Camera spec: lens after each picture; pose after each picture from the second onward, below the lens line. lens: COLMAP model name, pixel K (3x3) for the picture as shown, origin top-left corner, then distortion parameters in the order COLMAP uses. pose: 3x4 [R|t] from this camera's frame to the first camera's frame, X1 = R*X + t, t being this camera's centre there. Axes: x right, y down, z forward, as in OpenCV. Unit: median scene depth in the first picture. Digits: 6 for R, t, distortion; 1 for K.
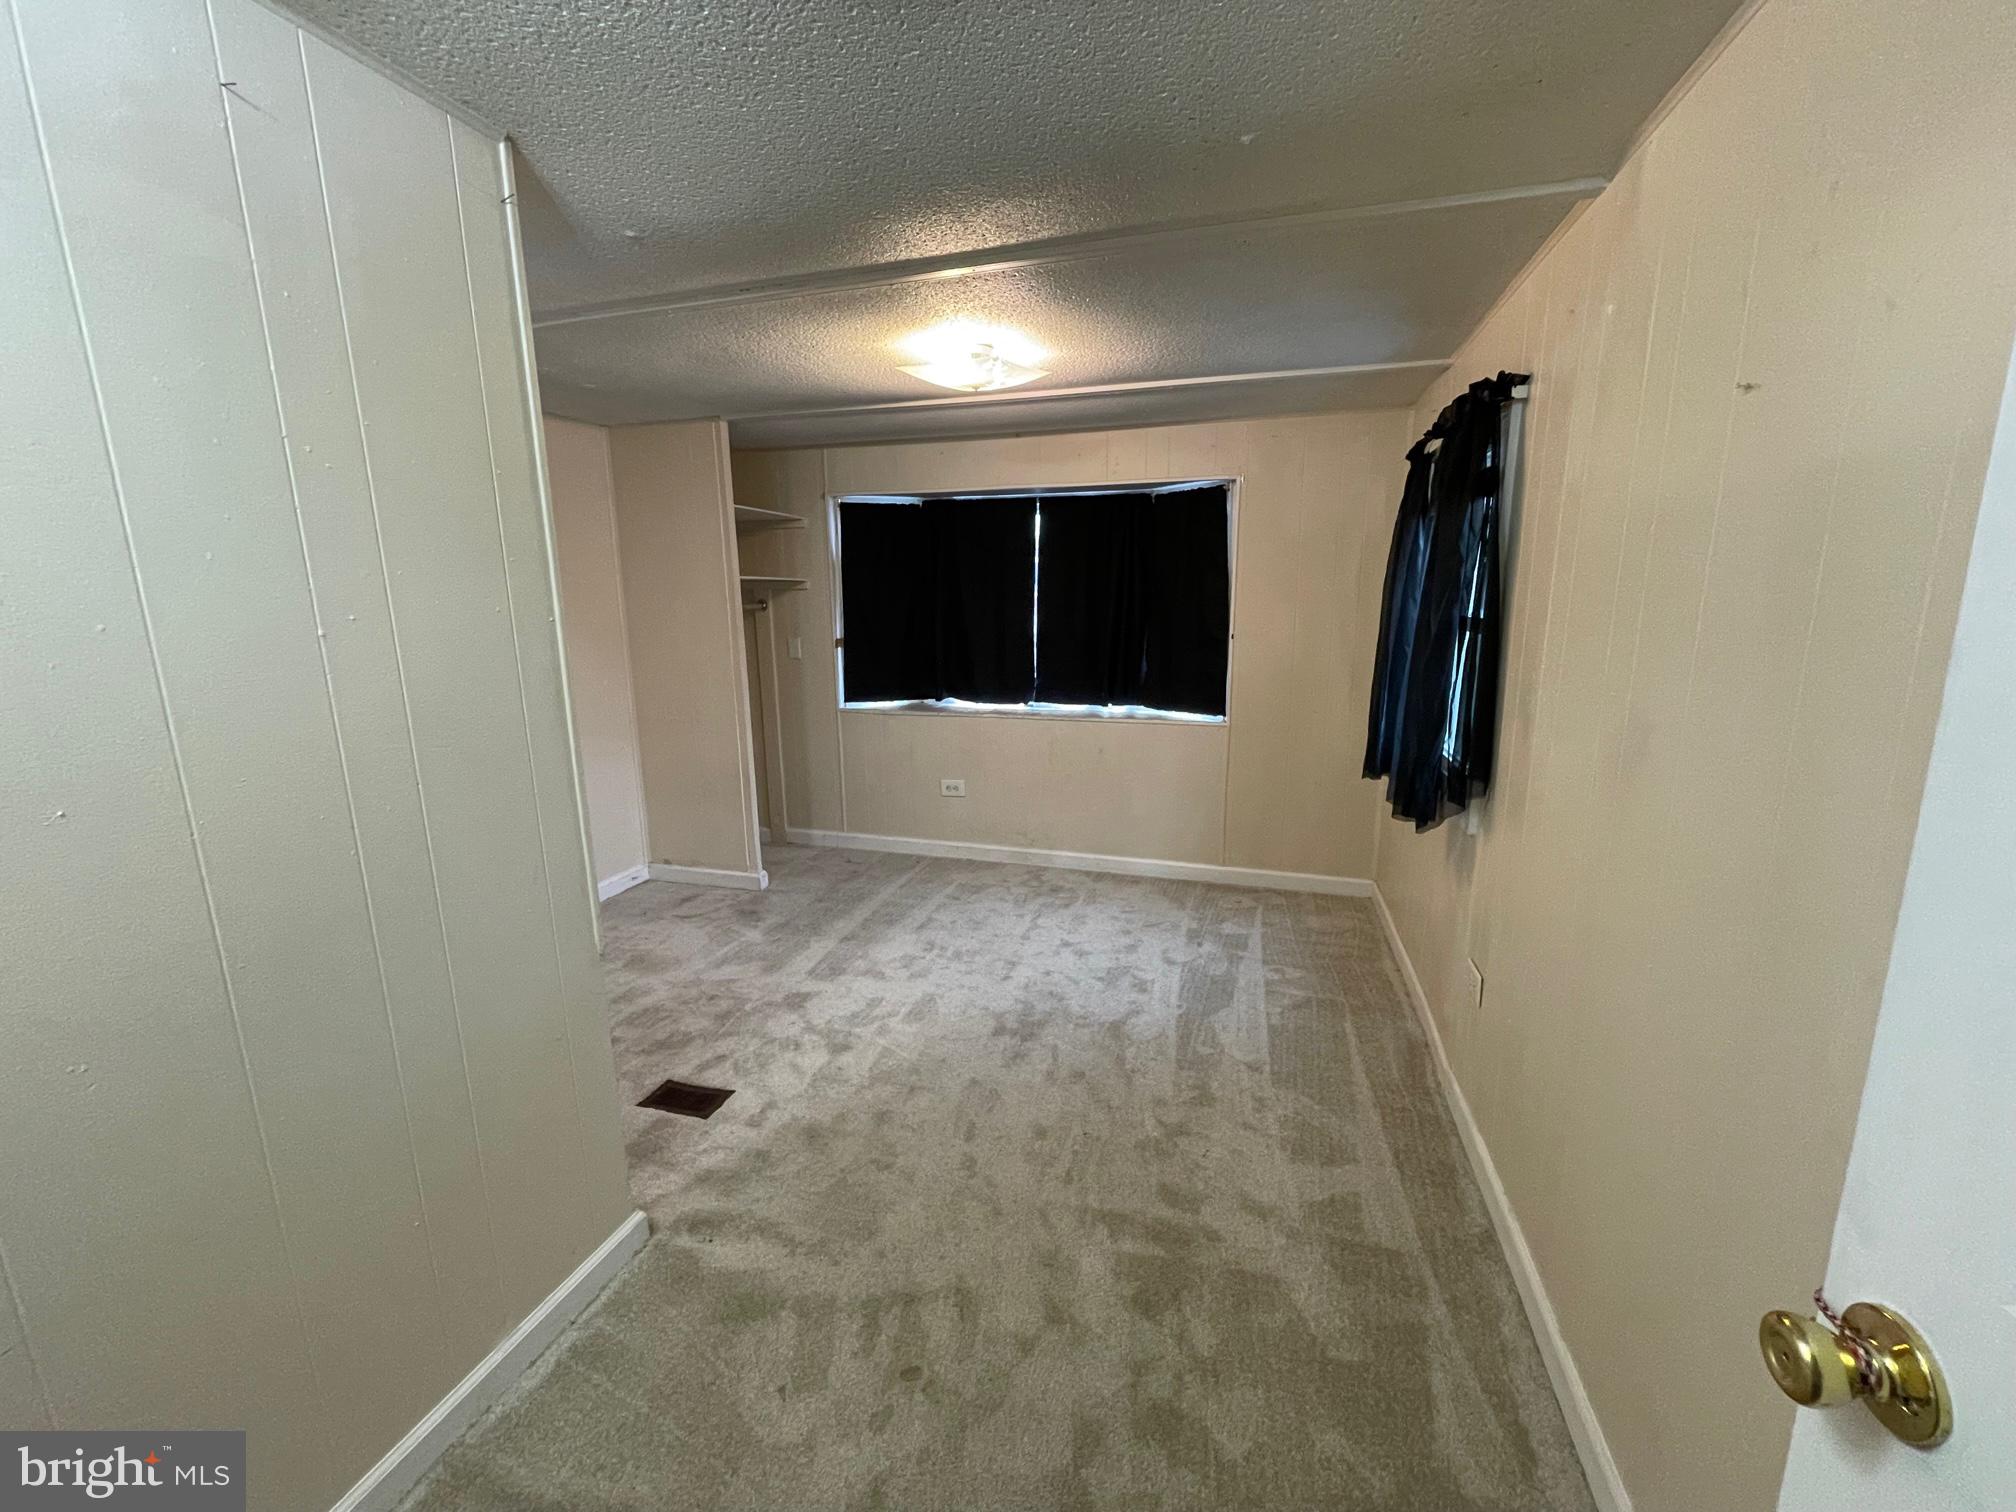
lens RADIAL K [[810.9, 0, 1007.5], [0, 810.9, 749.8], [0, 0, 1]] dist [-0.007339, 0.000191]
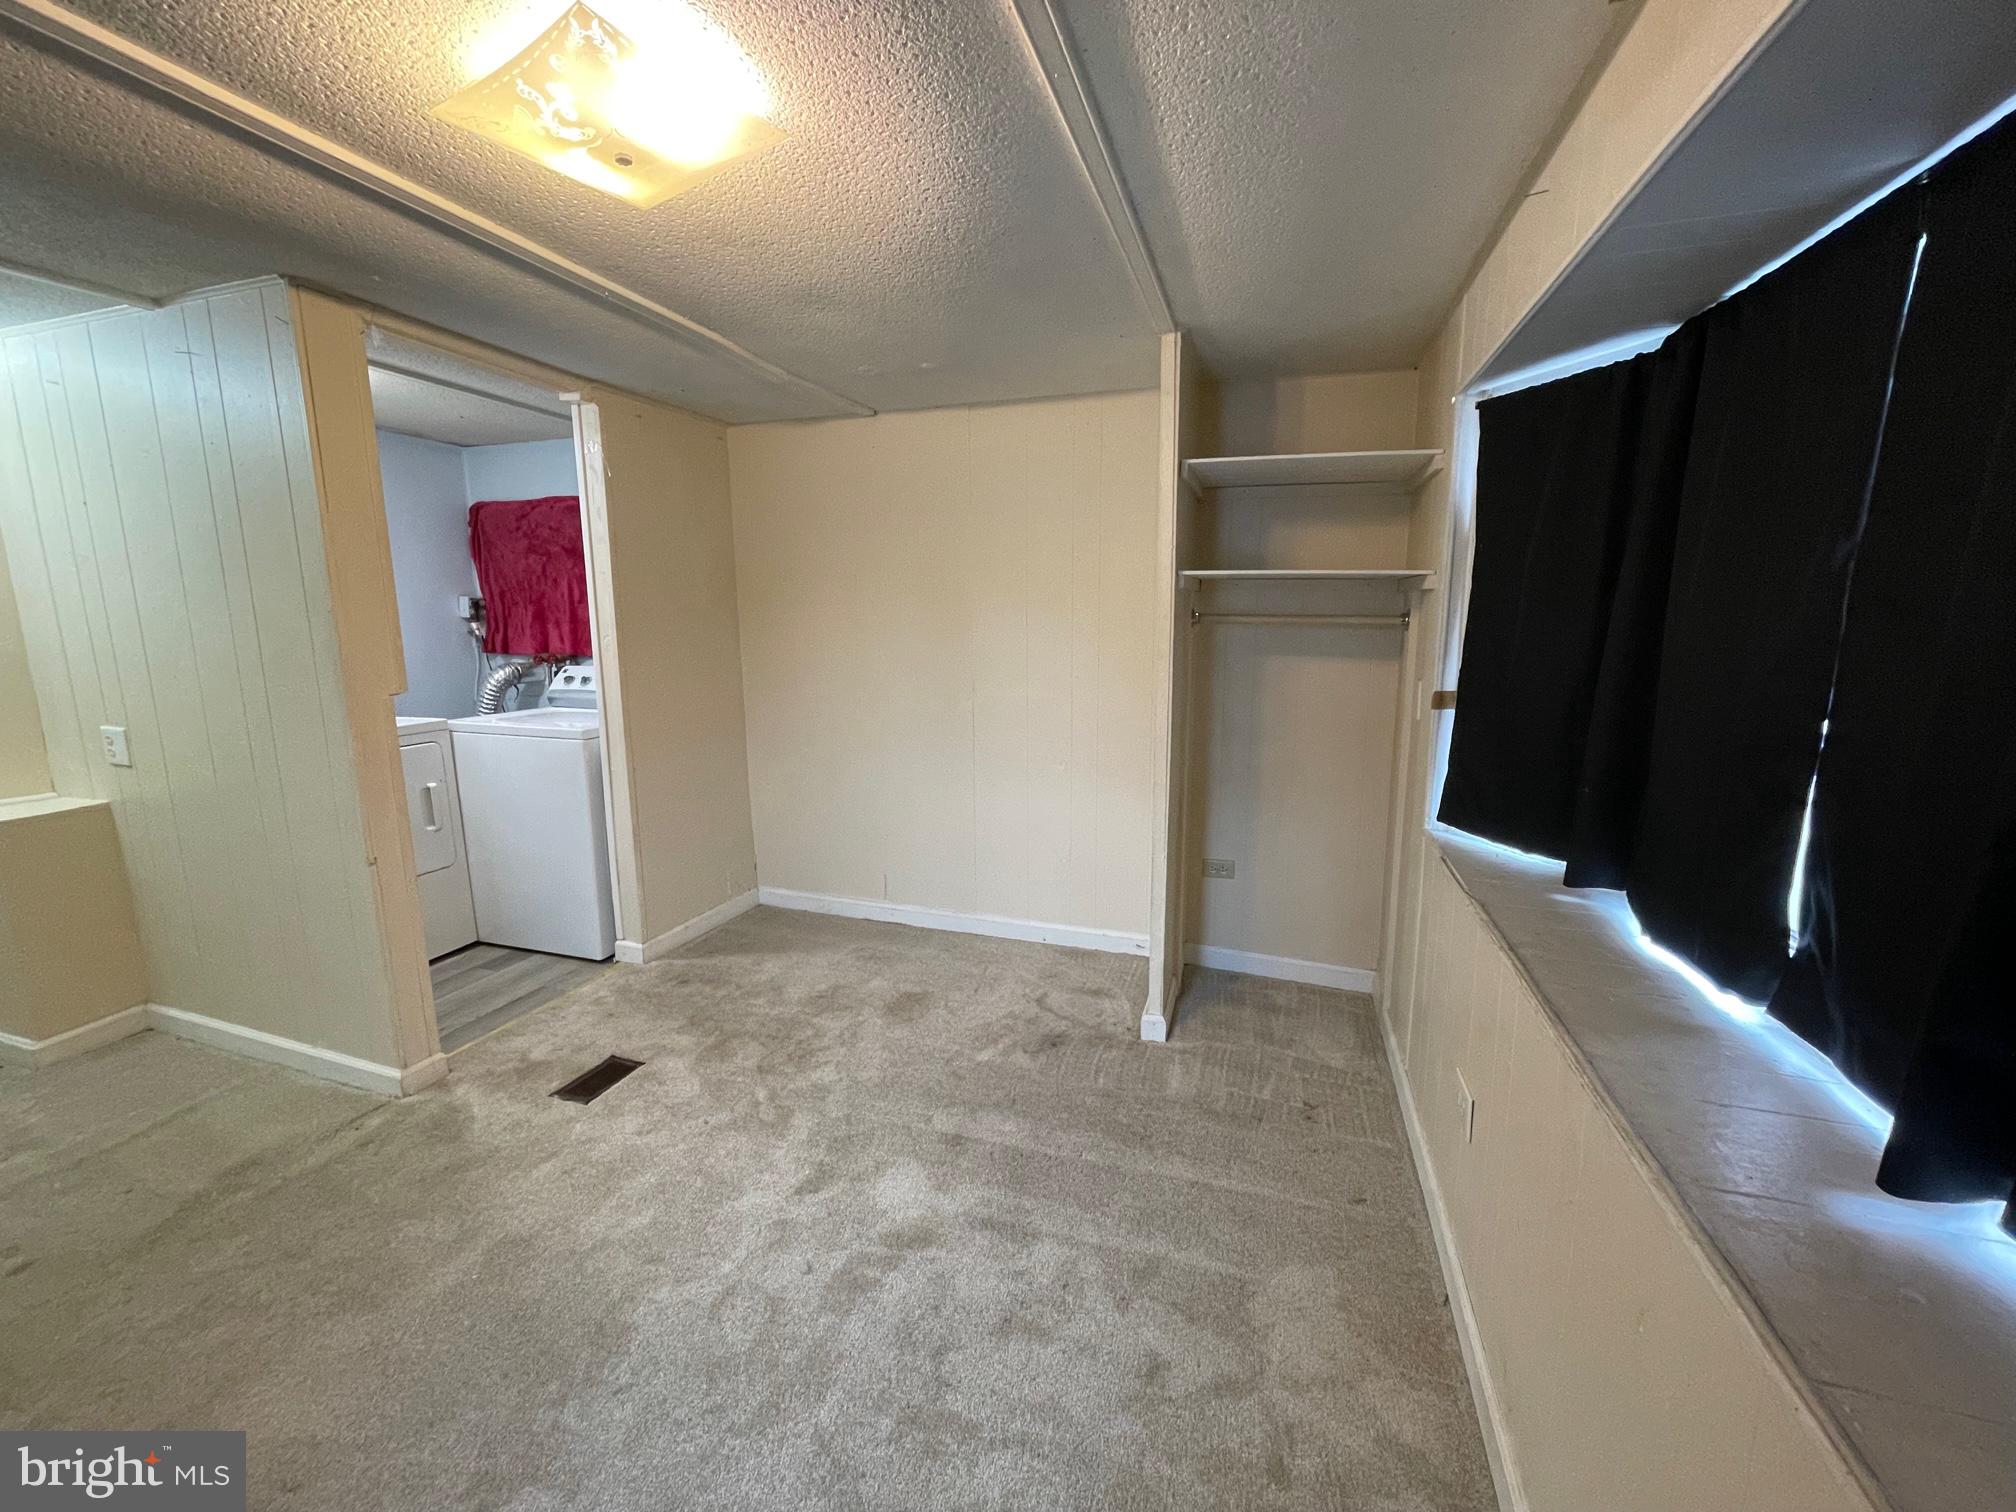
lens RADIAL K [[810.9, 0, 1007.5], [0, 810.9, 749.8], [0, 0, 1]] dist [-0.007339, 0.000191]
pose [[-0.024642, 0.175804, -0.984117, 0.328624], [-0.194760, 0.964709, 0.177214, -0.160646], [0.980541, 0.196034, 0.010467, 0.861759]]
